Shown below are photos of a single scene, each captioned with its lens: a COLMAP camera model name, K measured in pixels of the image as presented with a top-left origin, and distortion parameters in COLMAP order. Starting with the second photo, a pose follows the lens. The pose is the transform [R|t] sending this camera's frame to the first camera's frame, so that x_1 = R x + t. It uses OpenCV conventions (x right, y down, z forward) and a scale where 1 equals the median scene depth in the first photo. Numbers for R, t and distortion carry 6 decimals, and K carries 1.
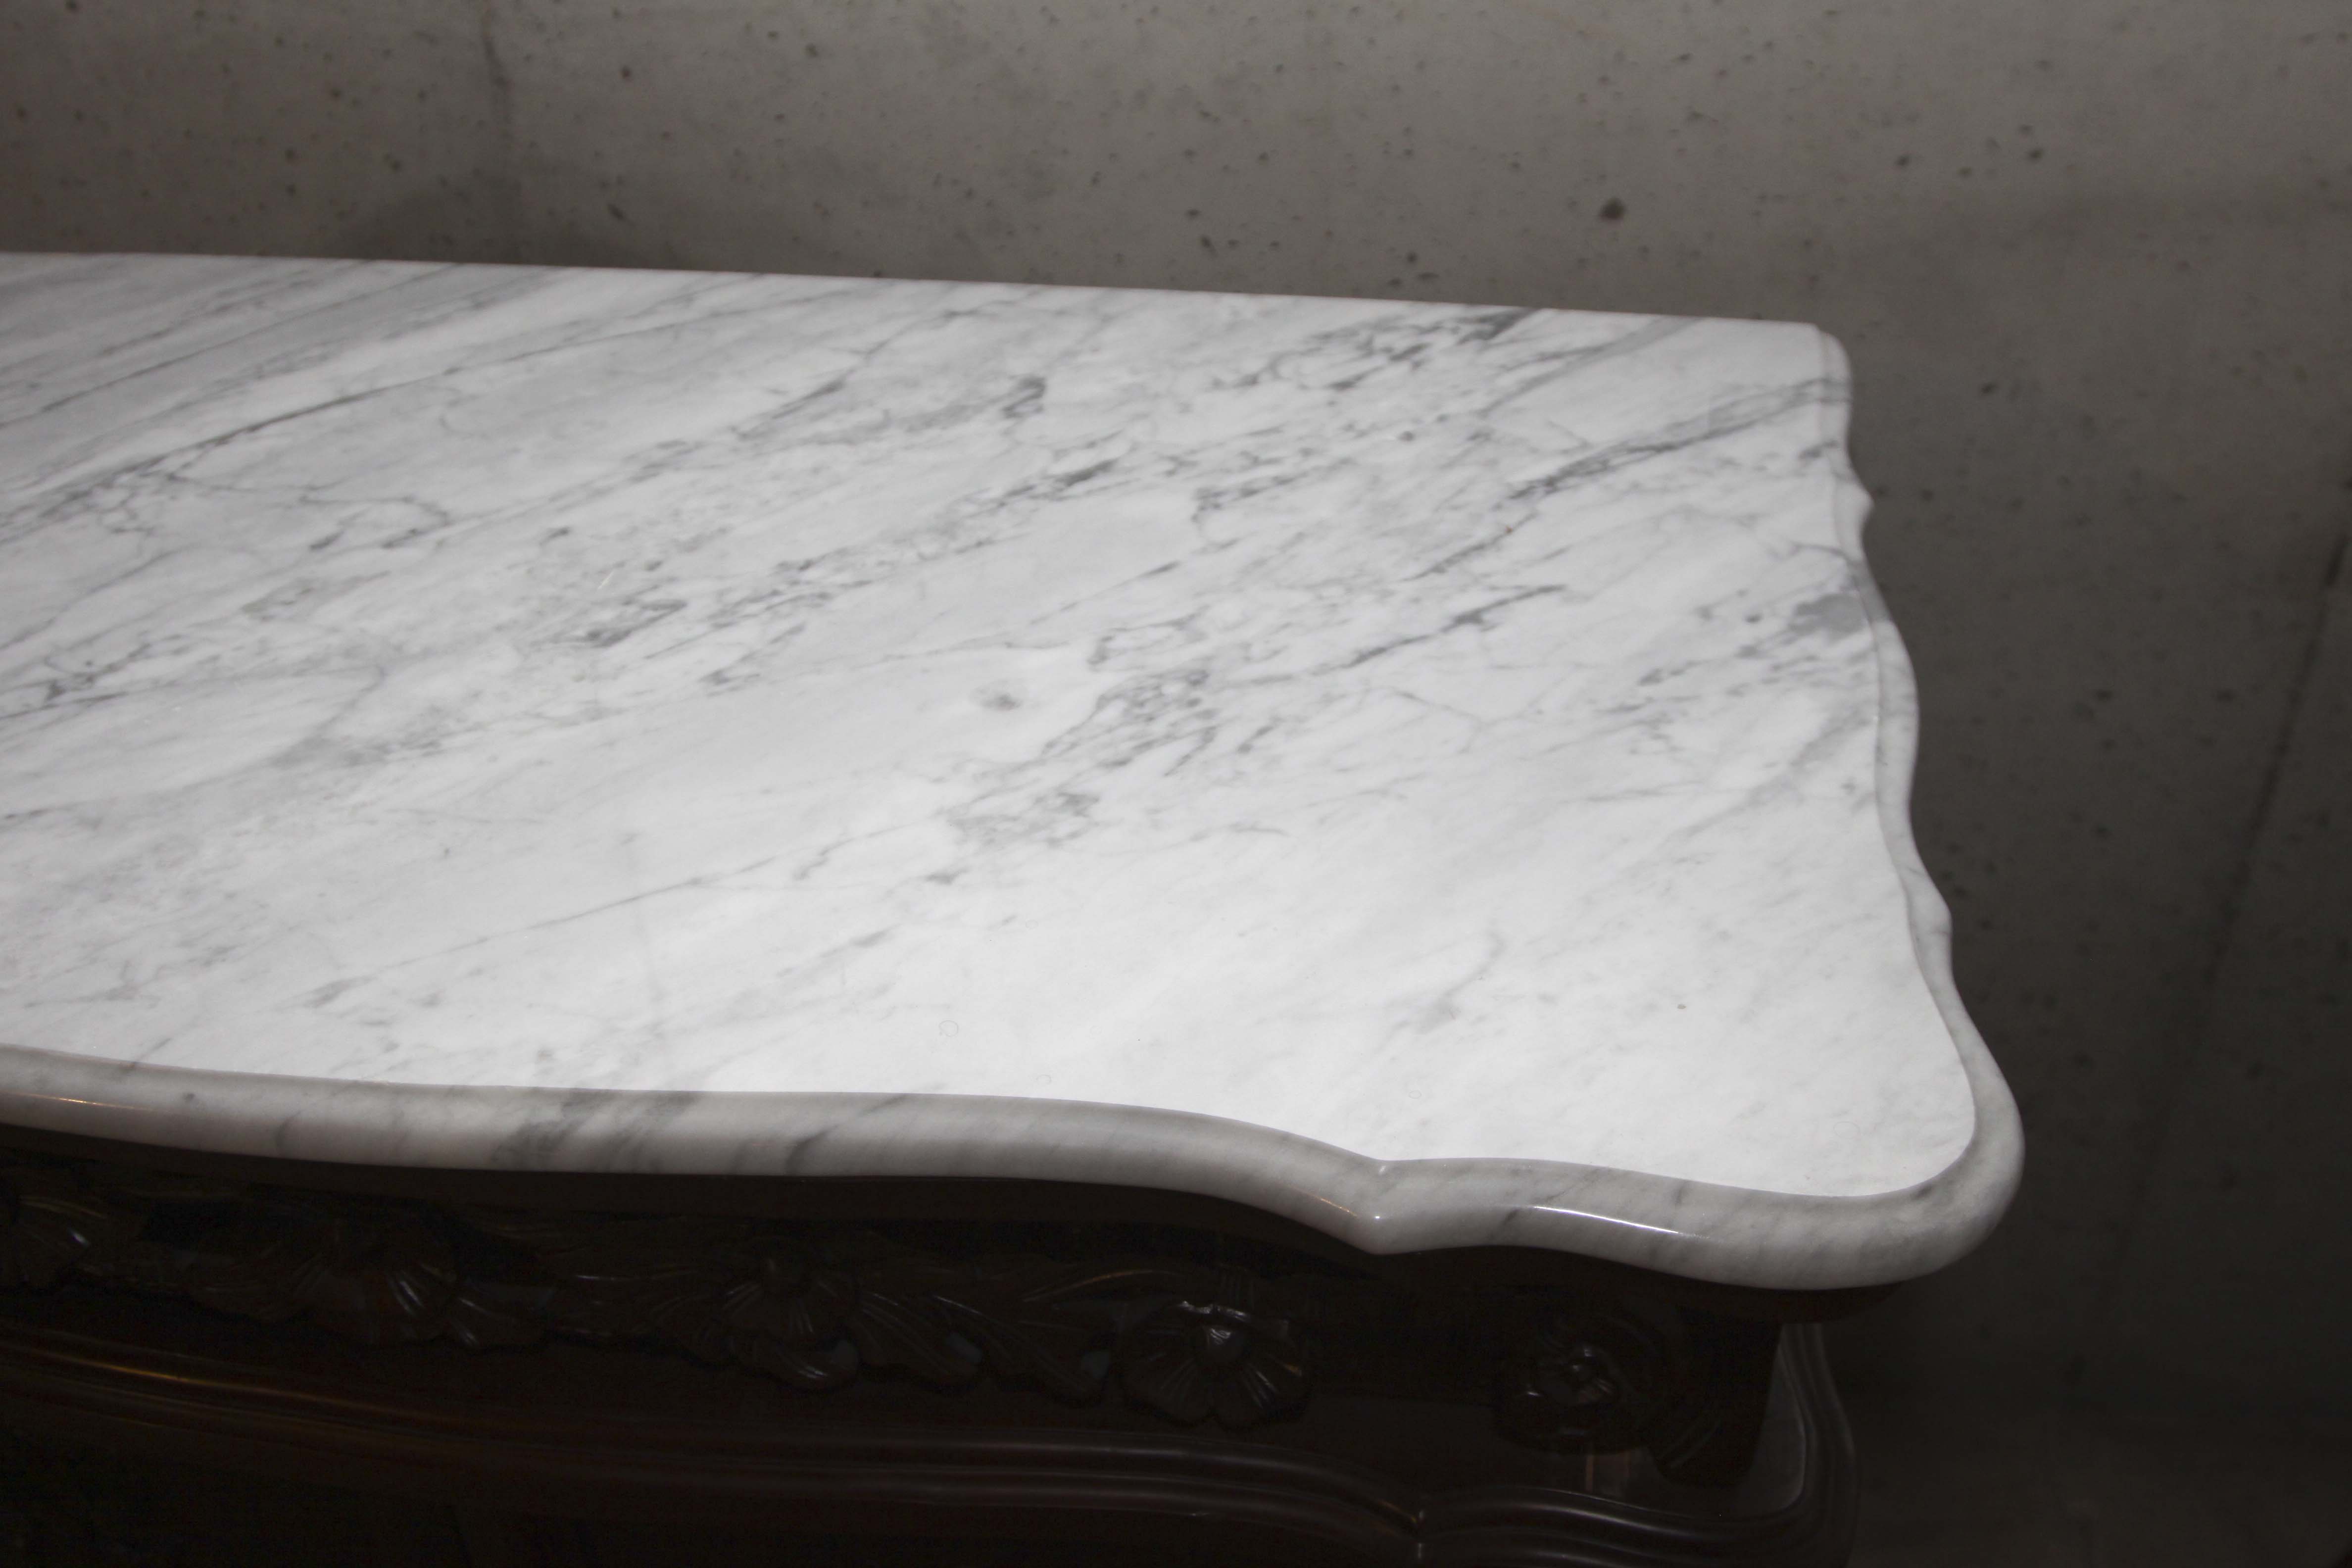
lens RADIAL K [[2384.3, 0, 1182.0], [0, 2384.3, 790.8], [0, 0, 1]] dist [-0.114380, 0.000000]
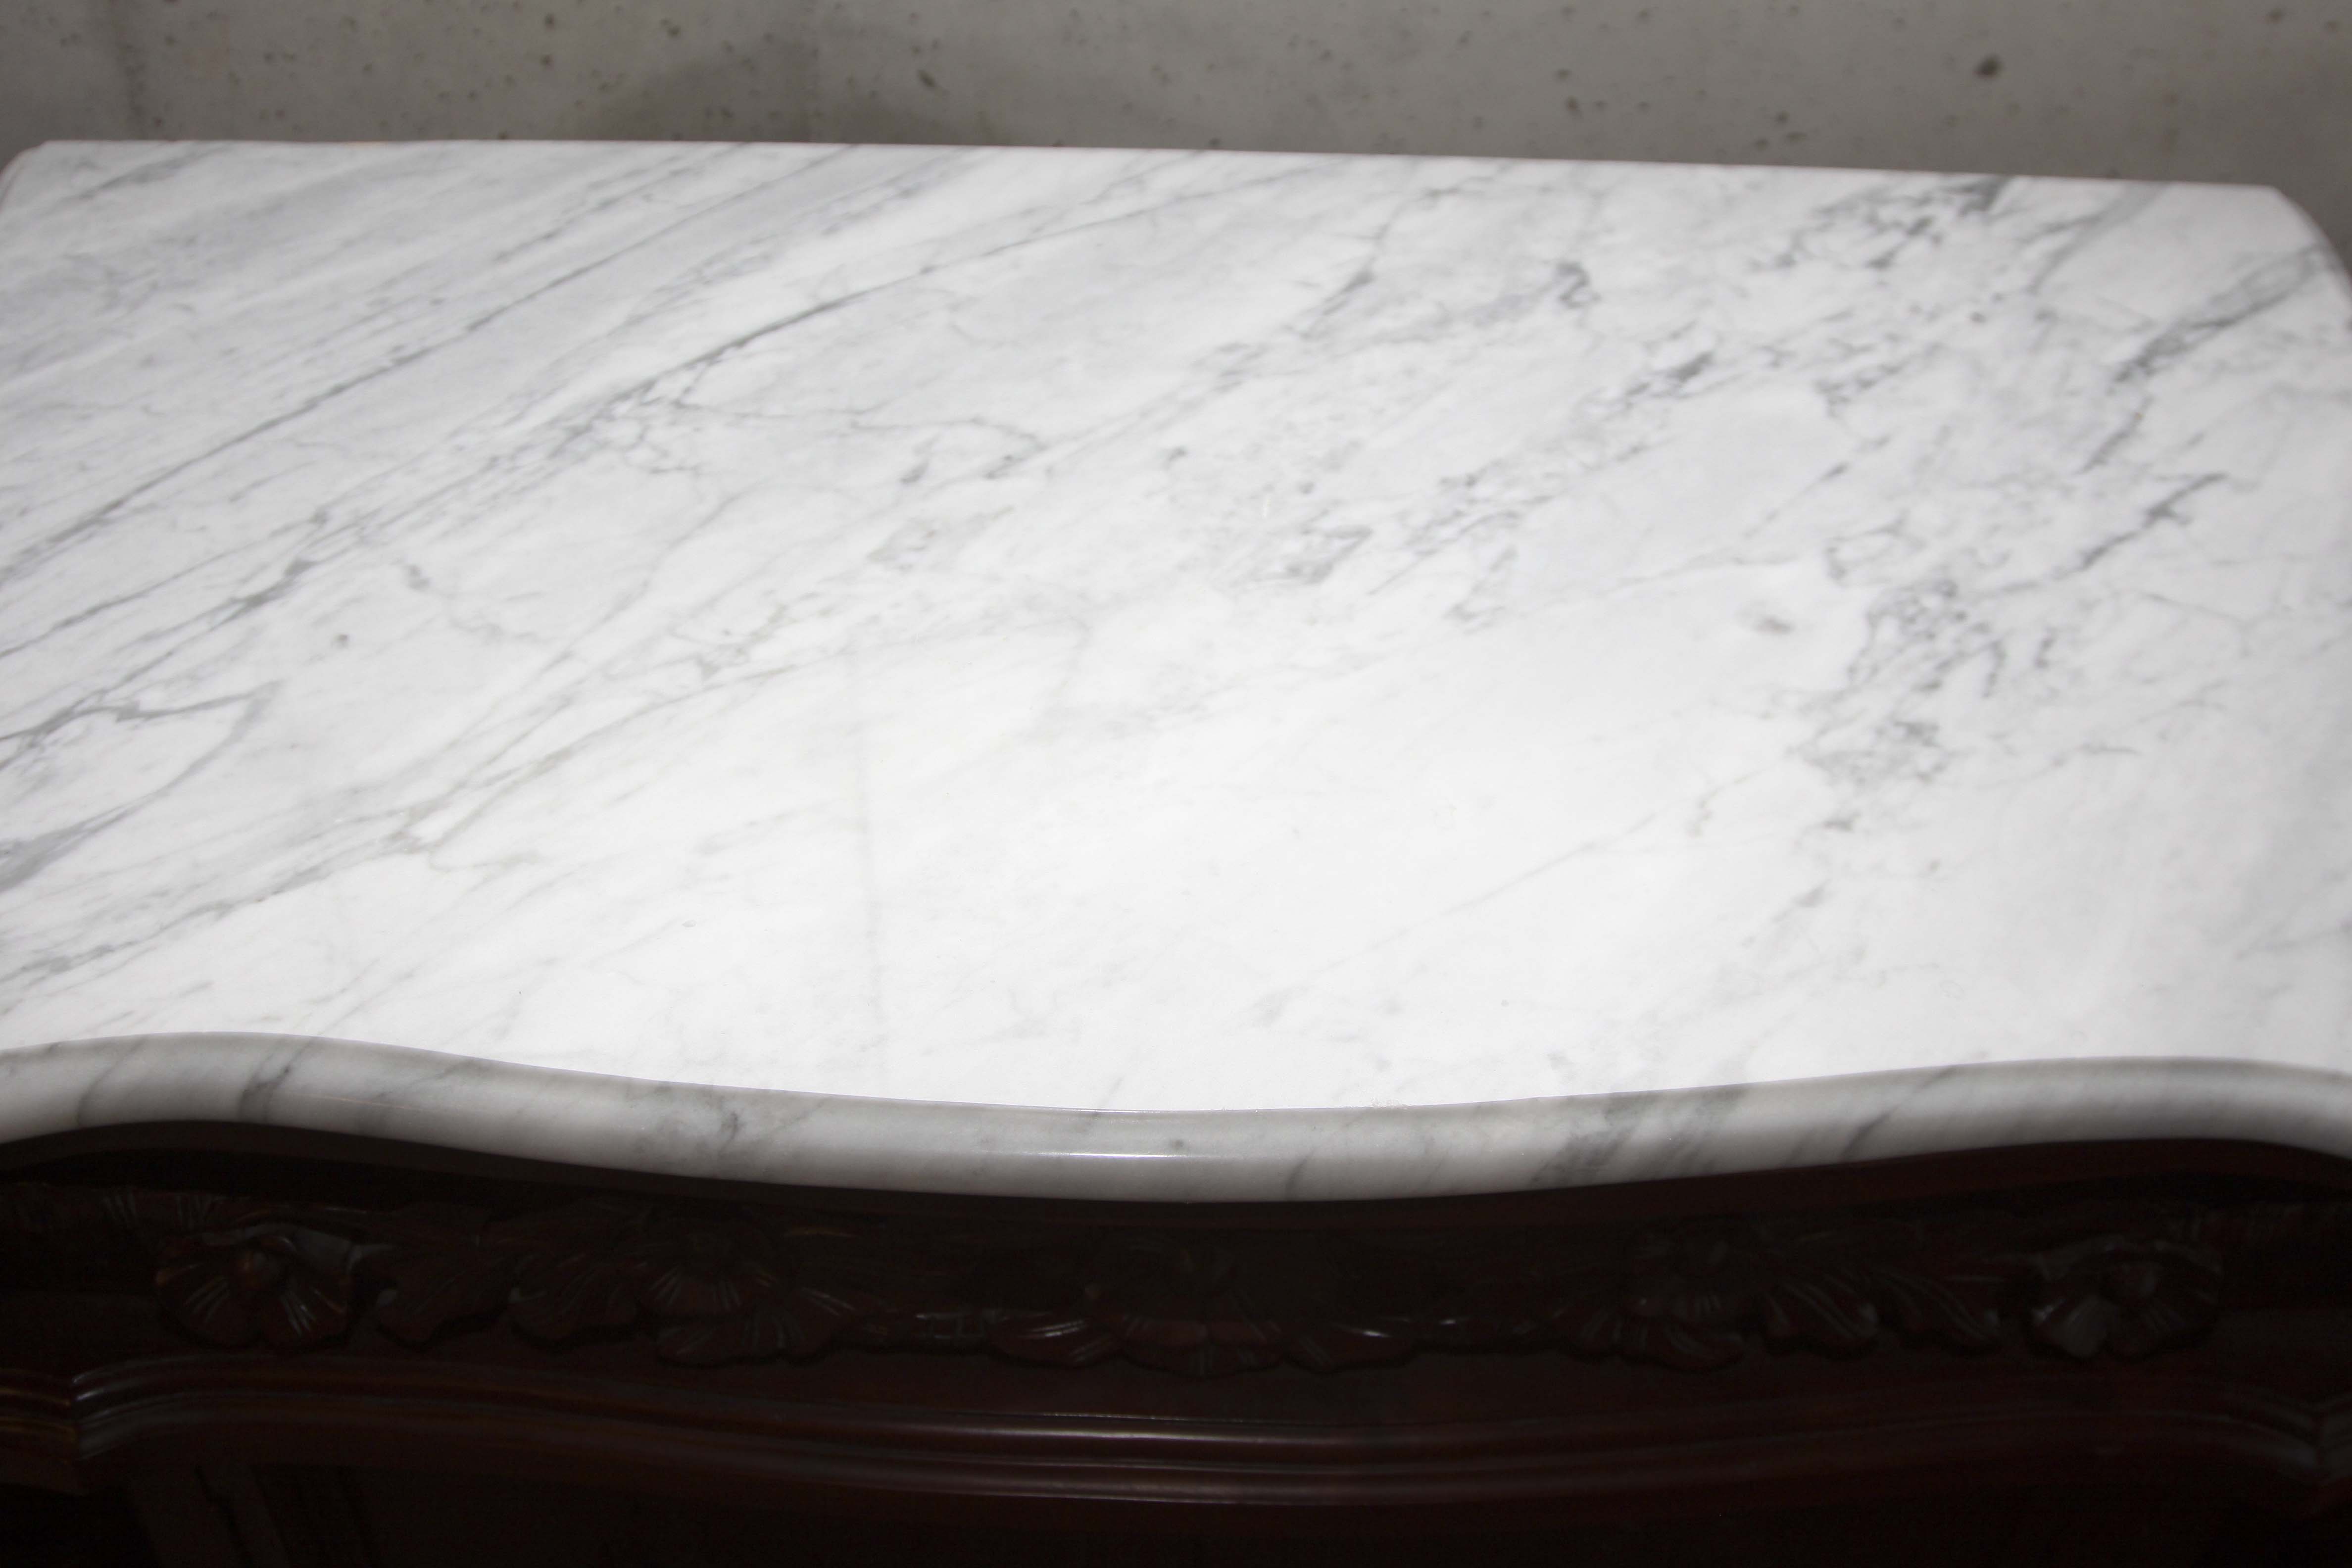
lens RADIAL K [[2384.3, 0, 1178.8], [0, 2384.3, 775.0], [0, 0, 1]] dist [-0.114380, 0.000000]
pose [[0.989013, -0.062534, 0.133953, -0.383707], [0.053458, 0.996092, 0.070312, -0.049682], [-0.137826, -0.062379, 0.988490, 0.089783]]
